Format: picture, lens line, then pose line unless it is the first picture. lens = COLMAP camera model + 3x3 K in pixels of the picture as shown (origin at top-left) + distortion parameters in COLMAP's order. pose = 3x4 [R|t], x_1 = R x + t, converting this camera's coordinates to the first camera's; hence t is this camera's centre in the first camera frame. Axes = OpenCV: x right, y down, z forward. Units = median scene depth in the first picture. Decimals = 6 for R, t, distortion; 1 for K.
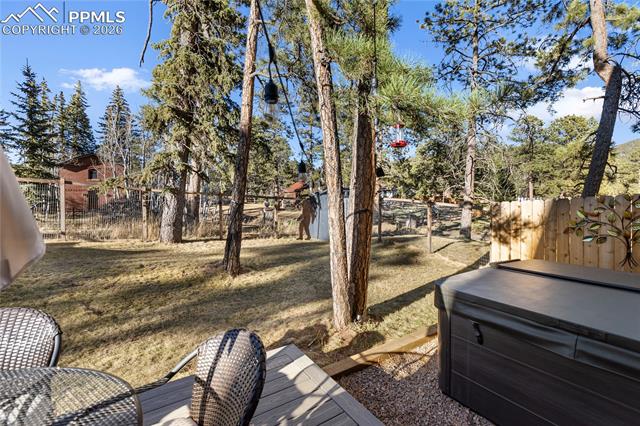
lens RADIAL K [[291.8, 0, 317.4], [0, 291.8, 208.0], [0, 0, 1]] dist [-0.001038, -0.000137]
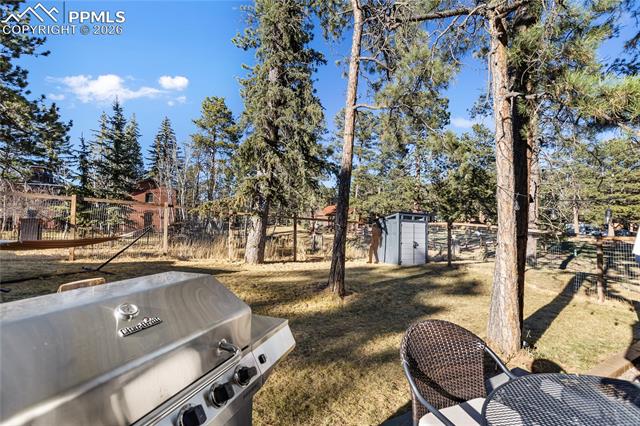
lens RADIAL K [[289.3, 0, 320.0], [0, 289.3, 213.0], [0, 0, 1]] dist [-0.001157, -0.000203]
pose [[0.996936, 0.007949, -0.077817, -0.047194], [-0.012911, 0.997900, -0.063470, 0.000059], [0.077149, 0.064280, 0.994945, -0.007095]]
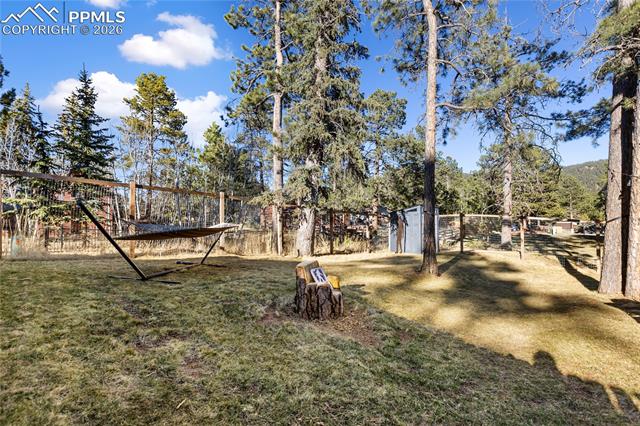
lens RADIAL K [[302.1, 0, 327.0], [0, 302.1, 219.4], [0, 0, 1]] dist [0.000493, -0.000214]
pose [[0.985150, -0.002746, 0.171673, -0.153635], [0.009104, 0.999301, -0.036259, 0.006802], [-0.171454, 0.037283, 0.984487, -0.017718]]
